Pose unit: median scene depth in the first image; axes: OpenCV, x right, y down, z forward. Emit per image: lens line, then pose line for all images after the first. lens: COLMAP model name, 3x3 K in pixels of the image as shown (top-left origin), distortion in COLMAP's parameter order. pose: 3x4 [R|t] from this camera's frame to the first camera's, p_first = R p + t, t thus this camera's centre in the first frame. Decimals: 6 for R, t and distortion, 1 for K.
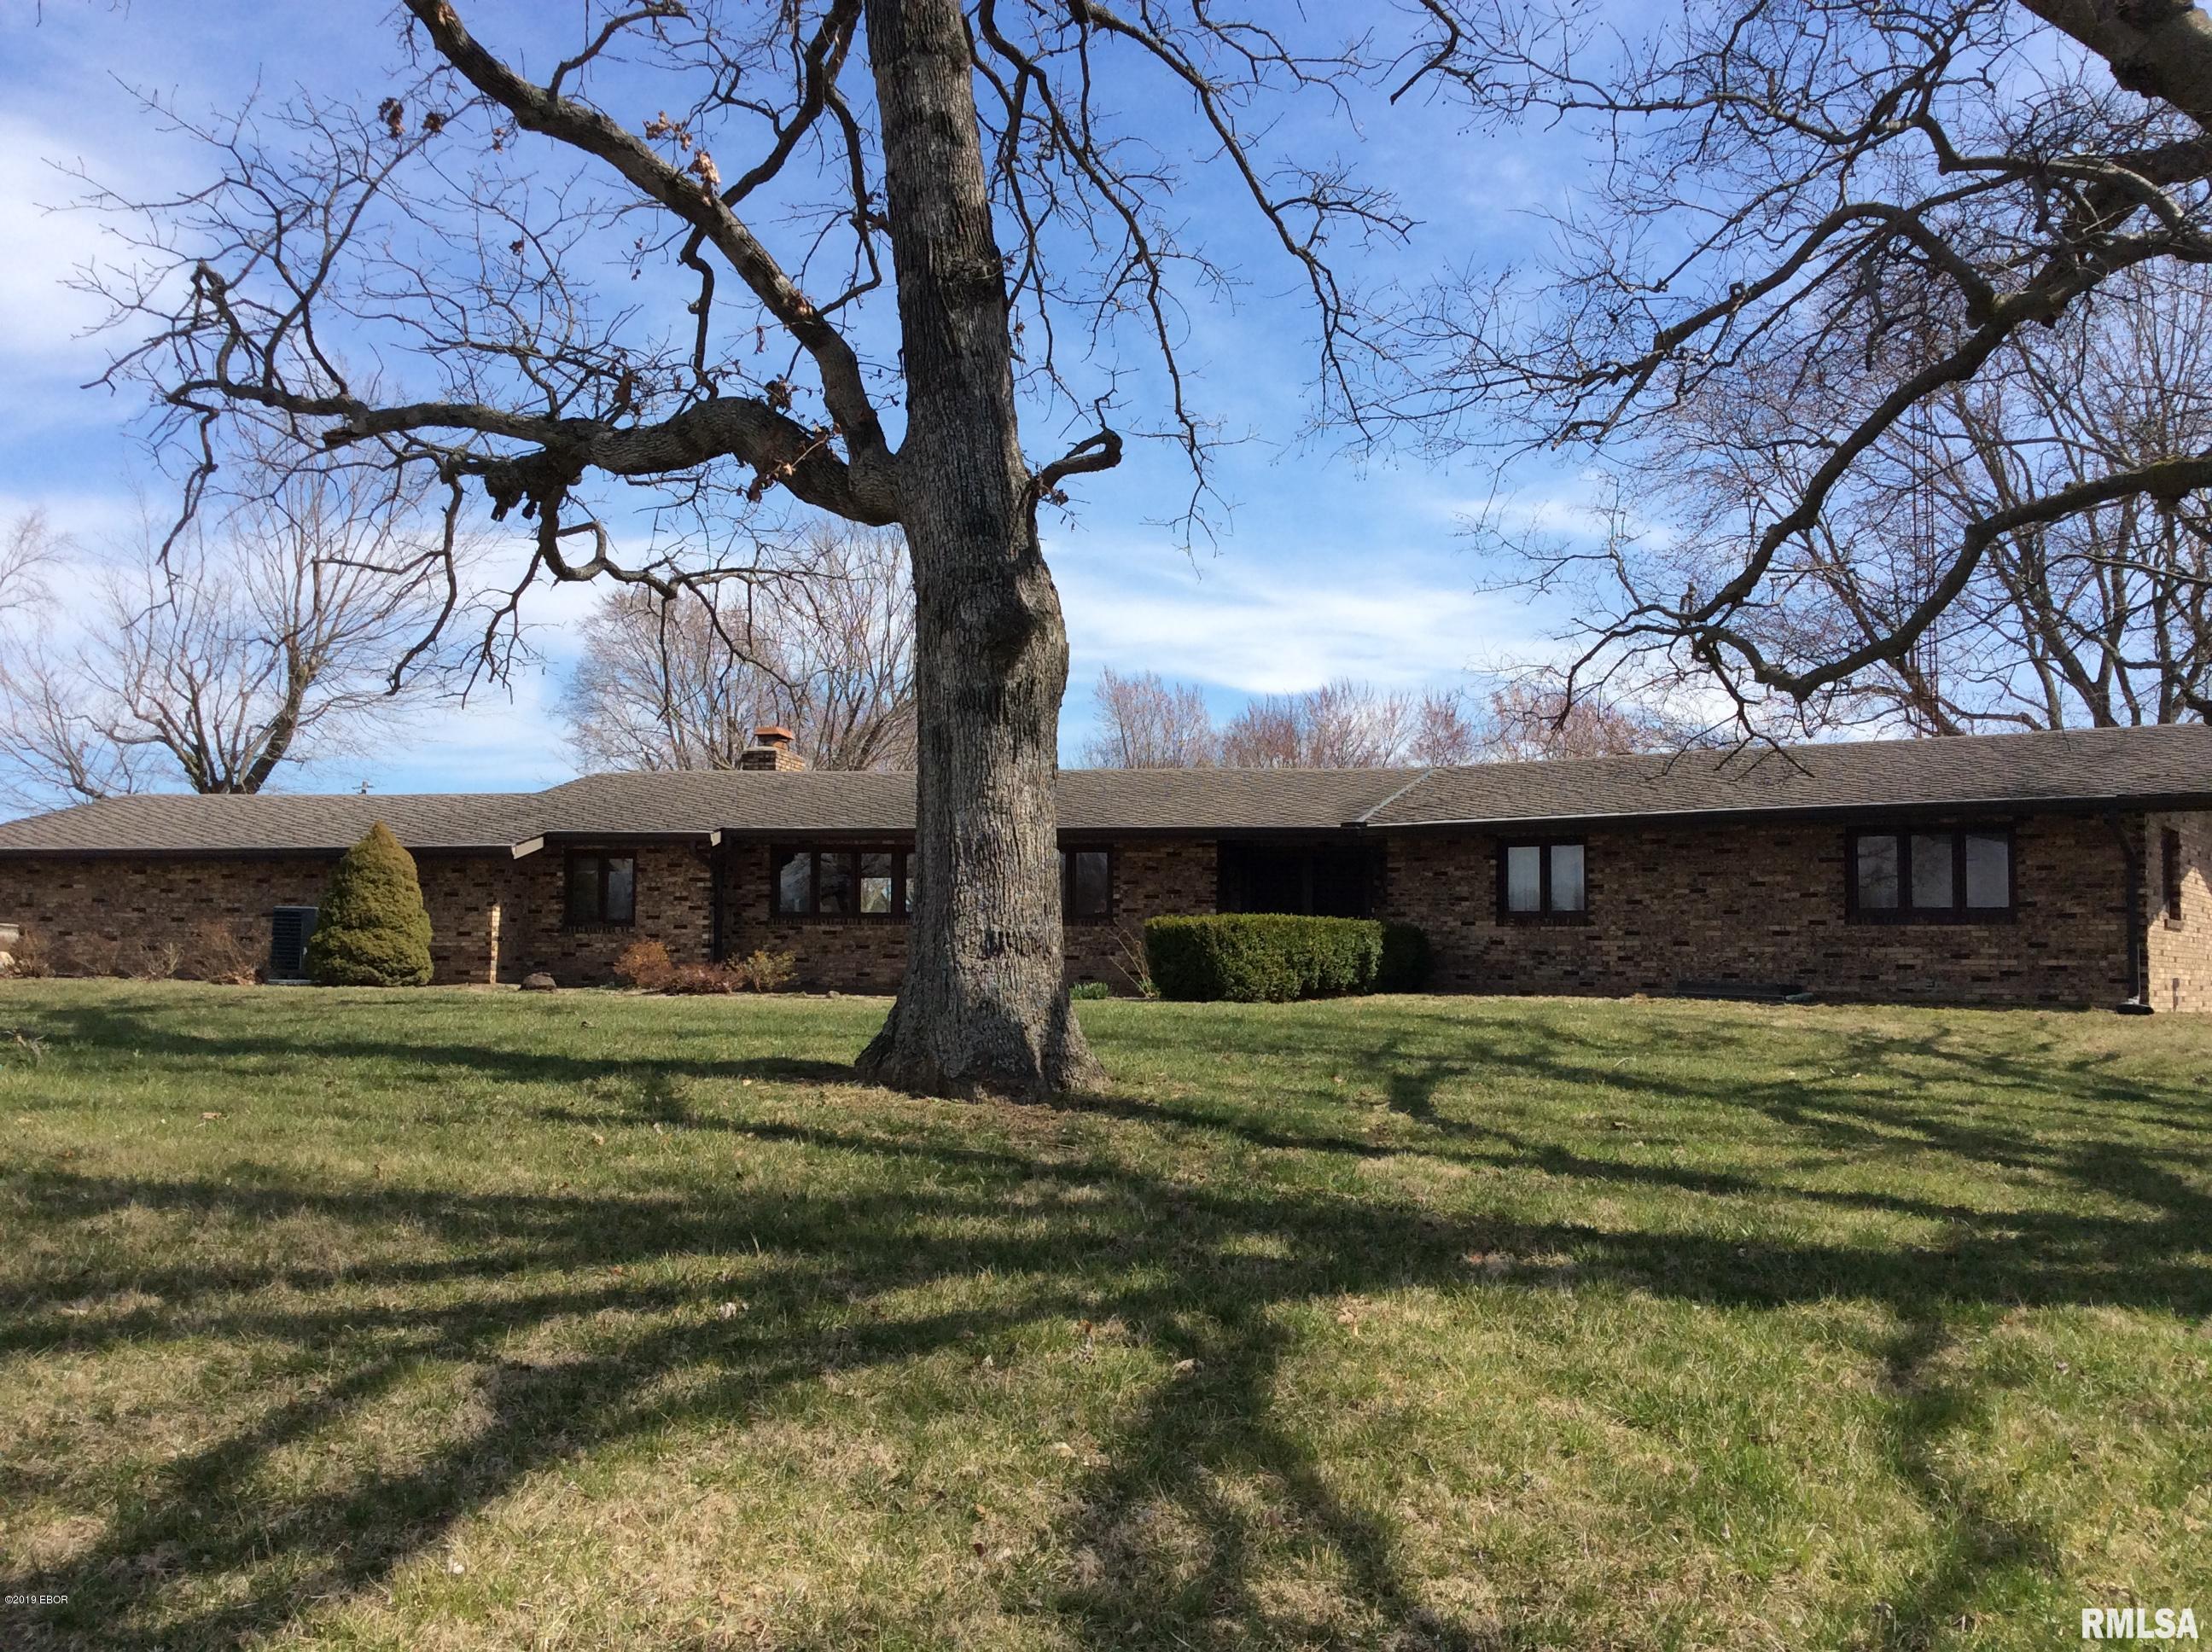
lens RADIAL K [[2007.1, 0, 1106.0], [0, 2007.1, 826.0], [0, 0, 1]] dist [0.131313, -0.240097]
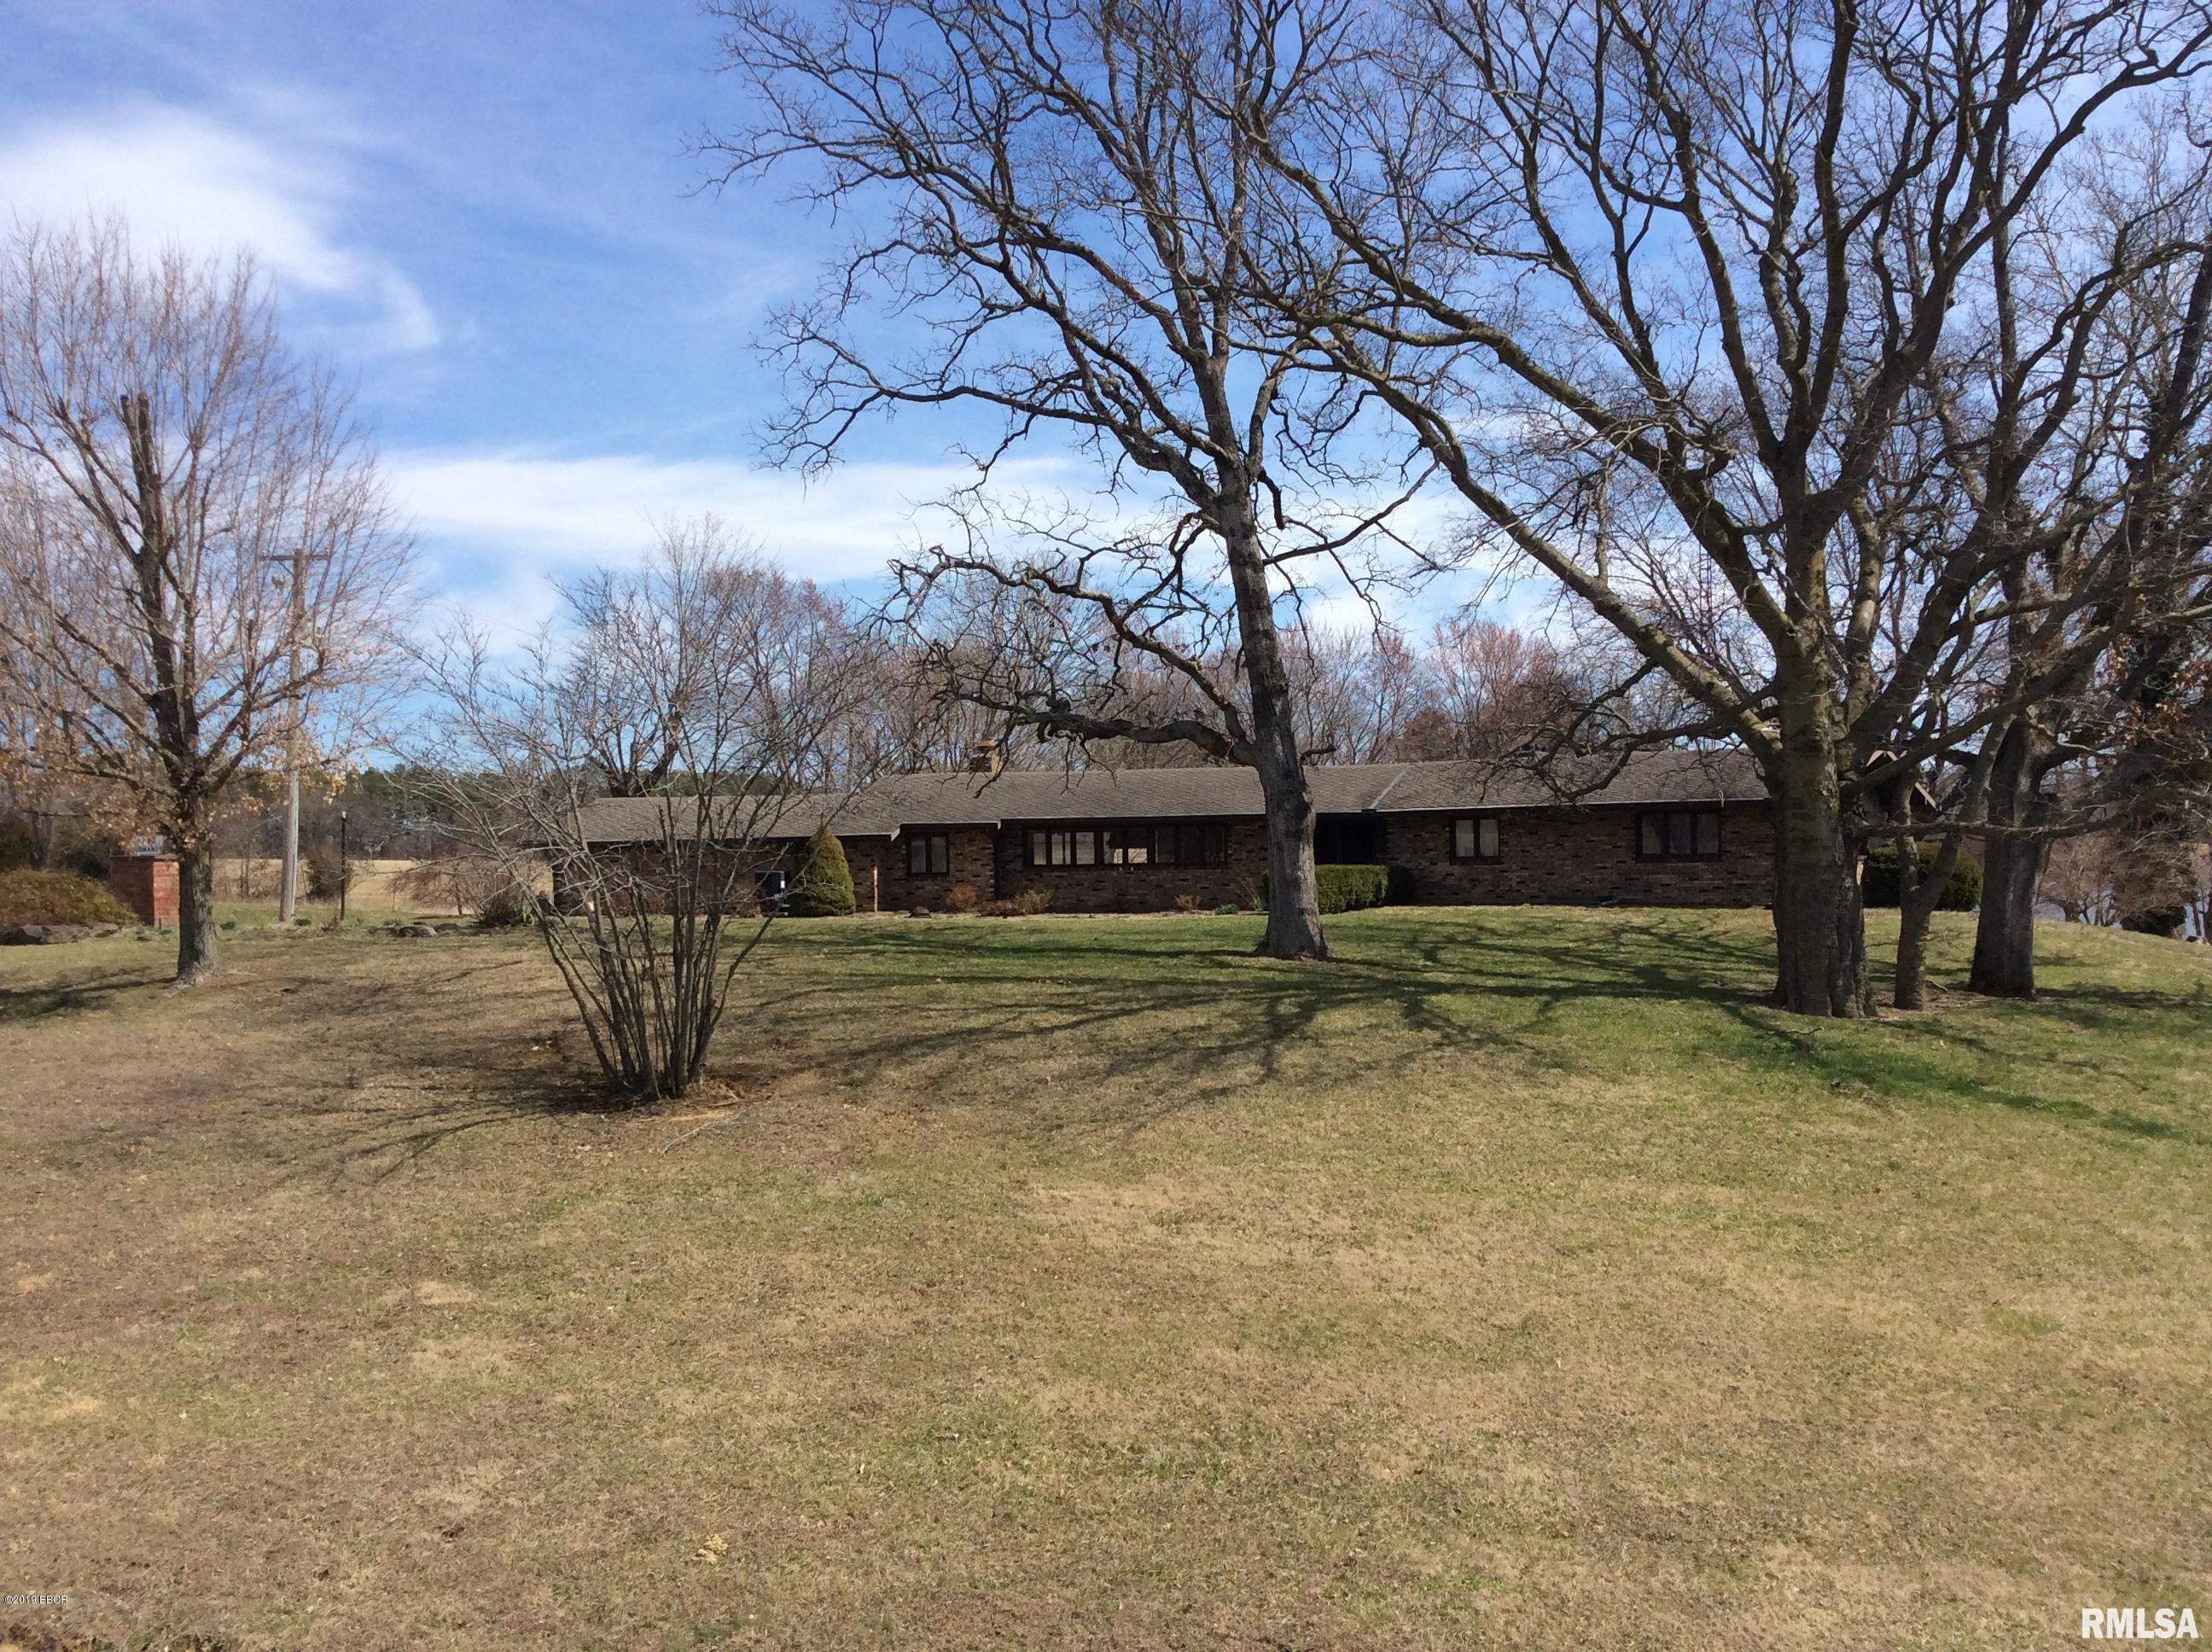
lens RADIAL K [[2011.2, 0, 1106.0], [0, 2011.2, 826.0], [0, 0, 1]] dist [-0.001631, 1.011469]
pose [[0.999247, -0.026255, 0.028559, -0.190466], [0.024608, 0.998097, 0.056540, -0.111082], [-0.029989, -0.055795, 0.997992, -0.909416]]
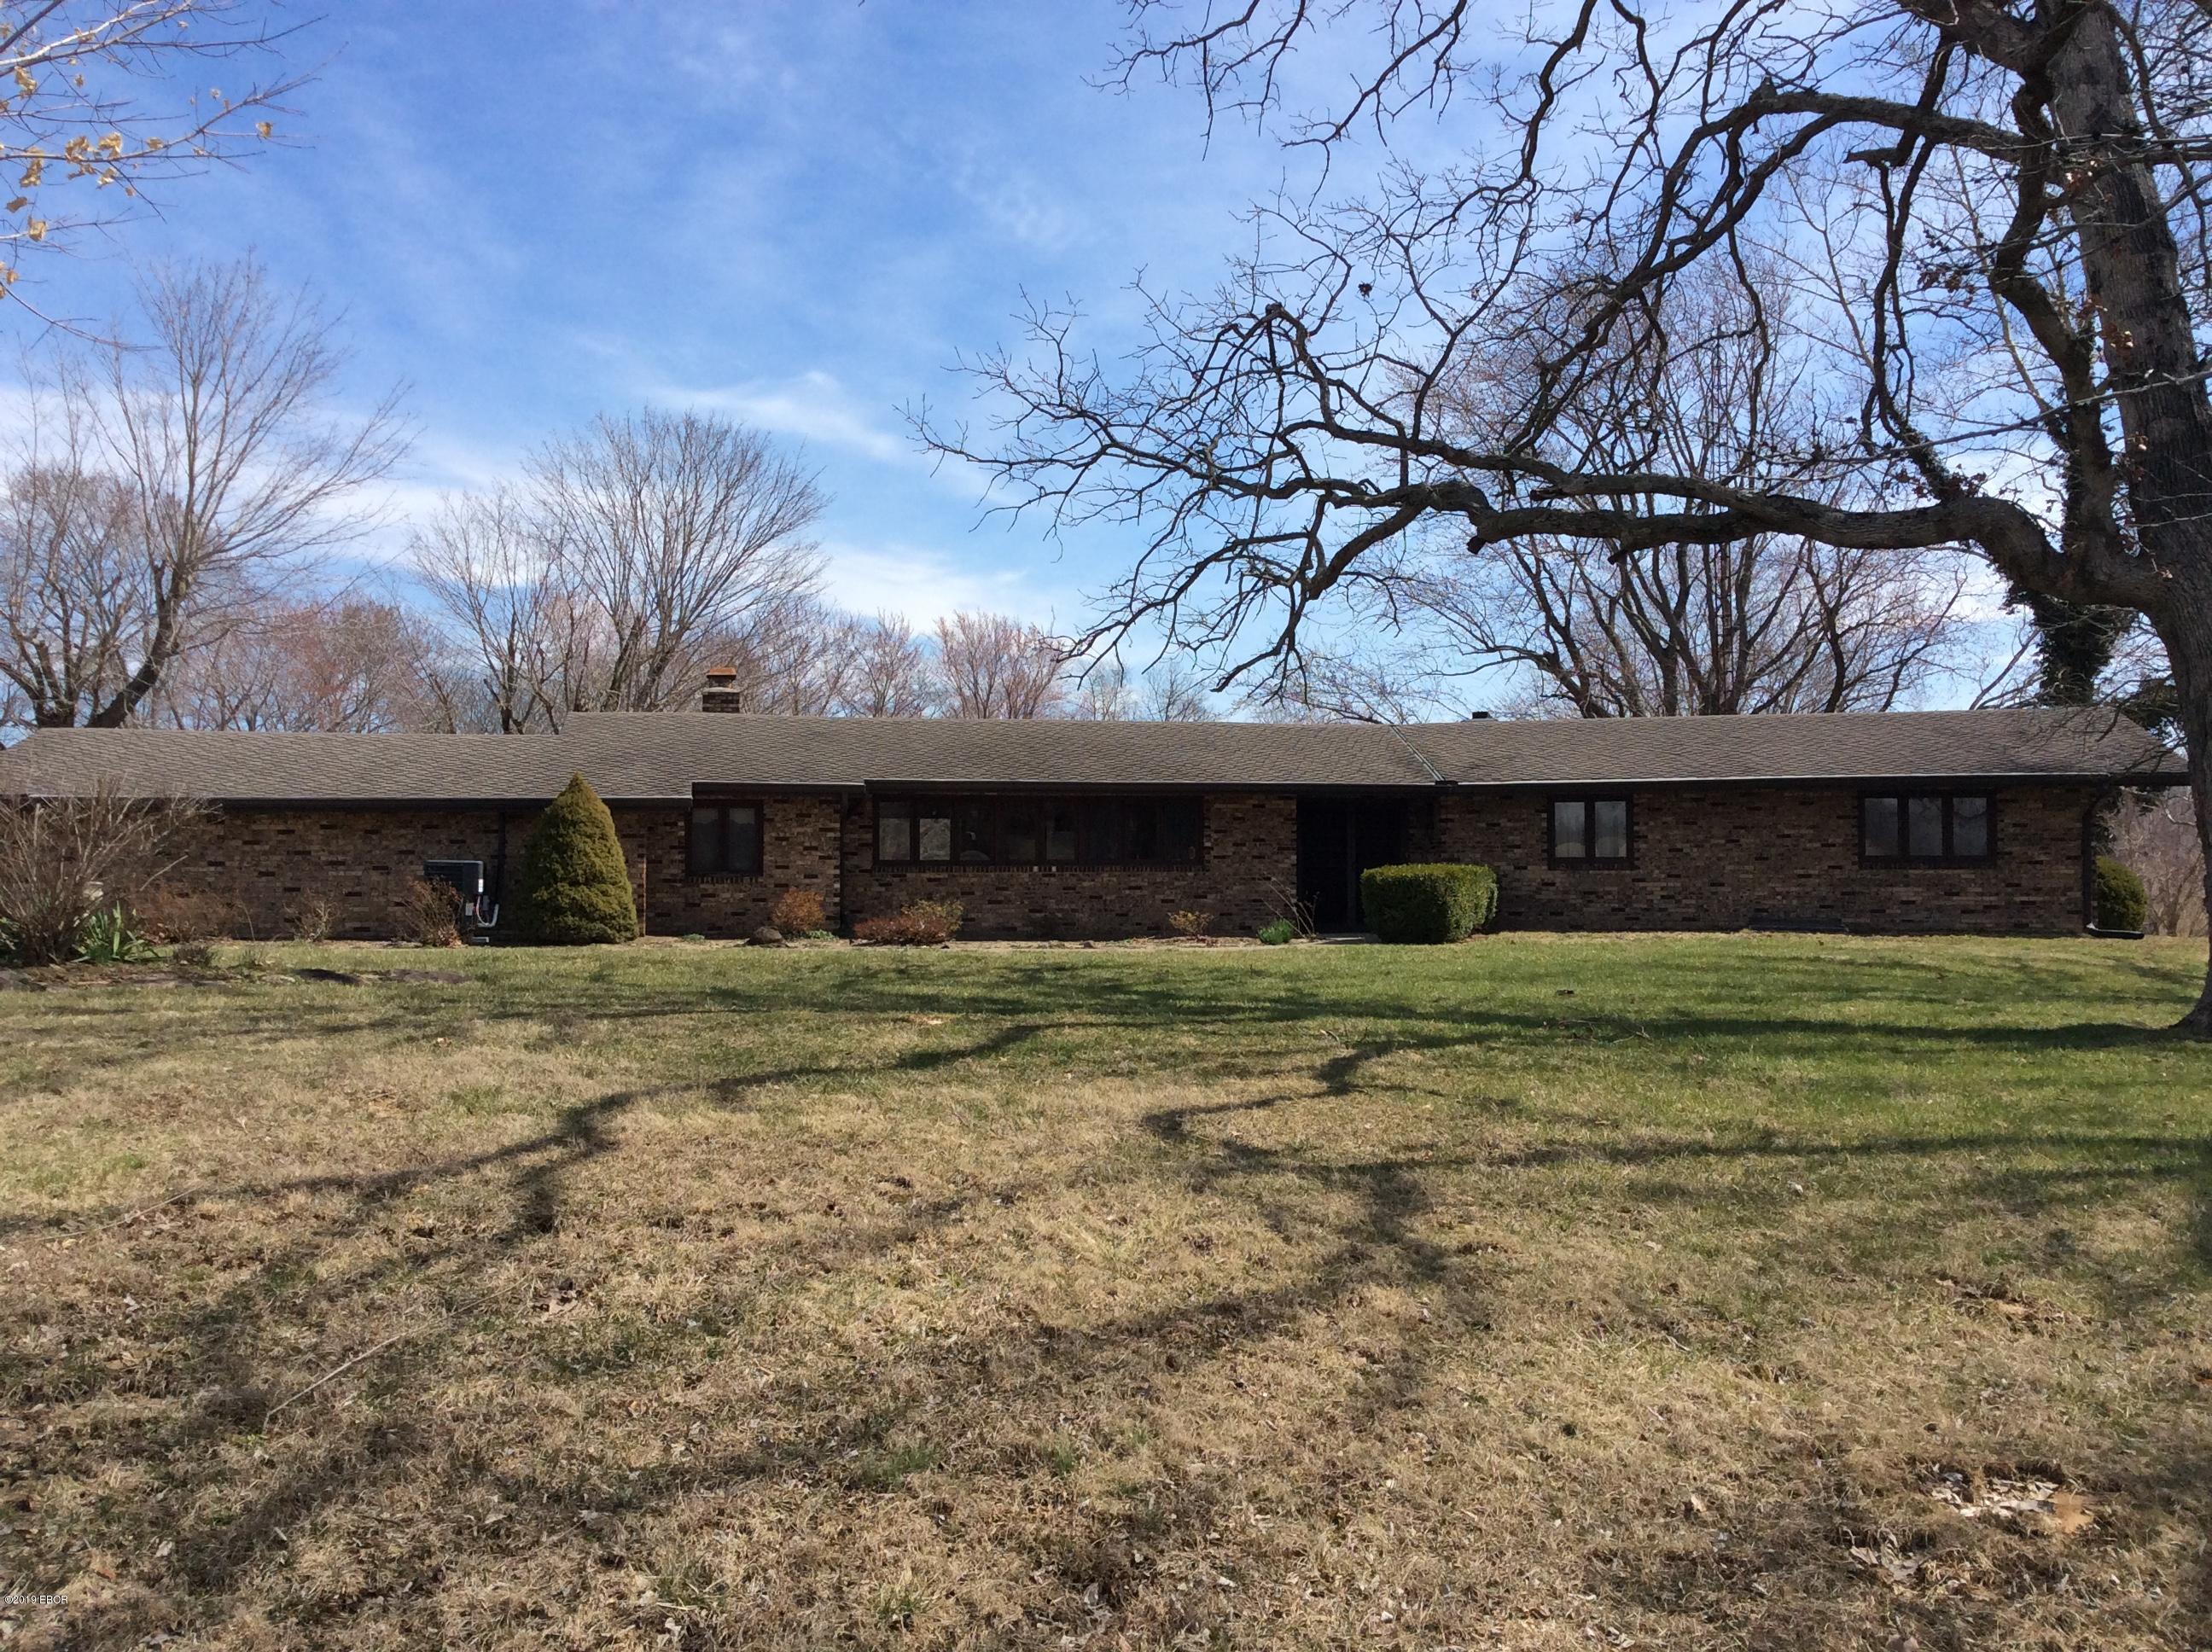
lens RADIAL K [[2016.2, 0, 1107.3], [0, 2016.2, 804.9], [0, 0, 1]] dist [0.112565, -0.207757]
pose [[0.930938, 0.001731, 0.365174, -0.566120], [-0.014377, 0.999387, 0.031914, -0.025960], [-0.364895, -0.034960, 0.930392, 0.007041]]
